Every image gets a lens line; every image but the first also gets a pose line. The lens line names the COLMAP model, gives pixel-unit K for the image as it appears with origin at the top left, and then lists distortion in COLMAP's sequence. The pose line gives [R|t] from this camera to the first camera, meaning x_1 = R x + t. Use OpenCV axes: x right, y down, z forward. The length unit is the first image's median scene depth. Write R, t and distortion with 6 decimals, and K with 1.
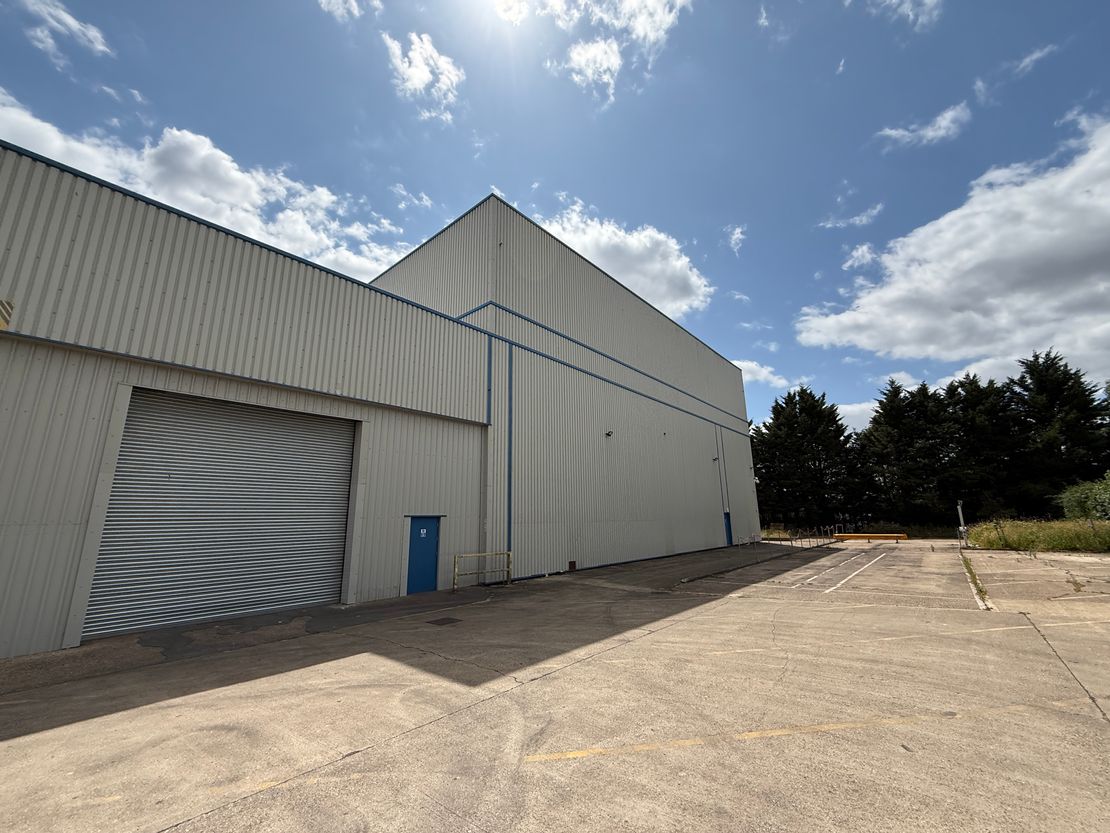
lens RADIAL K [[438.1, 0, 559.1], [0, 438.1, 393.9], [0, 0, 1]] dist [0.001484, 0.000222]
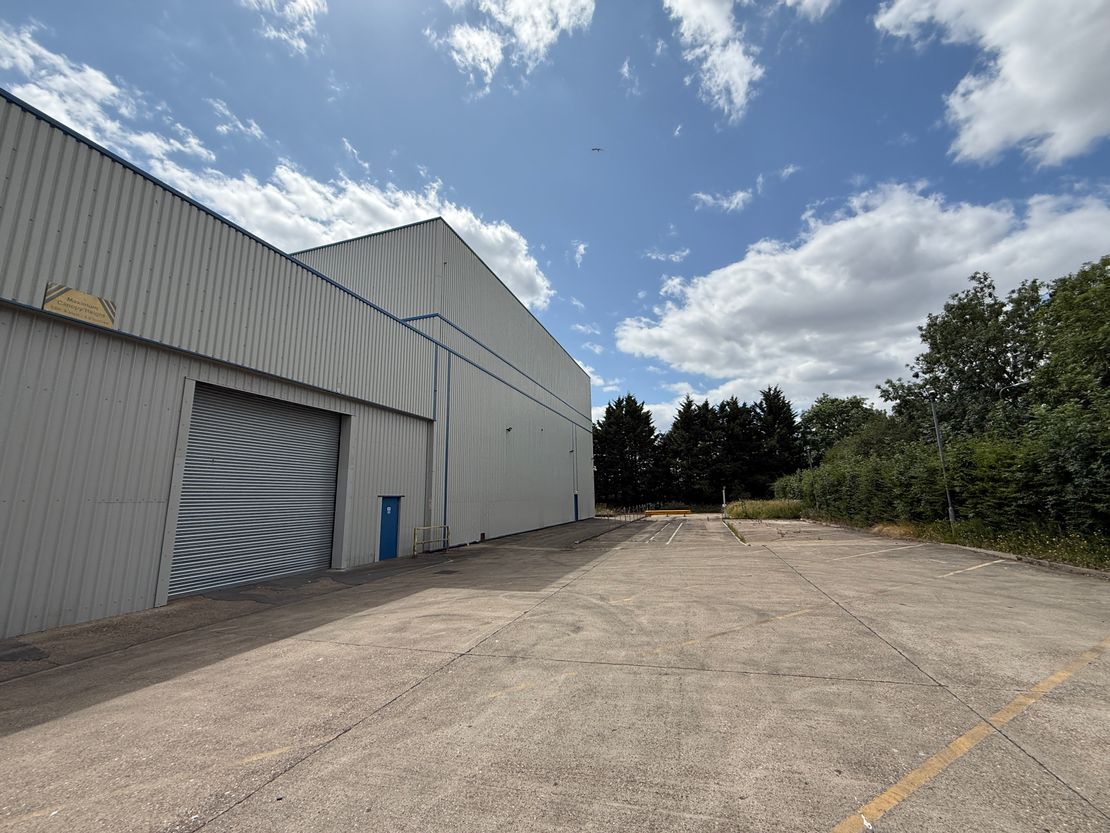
lens RADIAL K [[438.1, 0, 559.1], [0, 438.1, 393.9], [0, 0, 1]] dist [0.001484, 0.000222]
pose [[0.920623, 0.088789, 0.380224, -0.200652], [-0.102949, 0.994541, 0.017024, -0.037007], [-0.376637, -0.054816, 0.924738, -0.144990]]
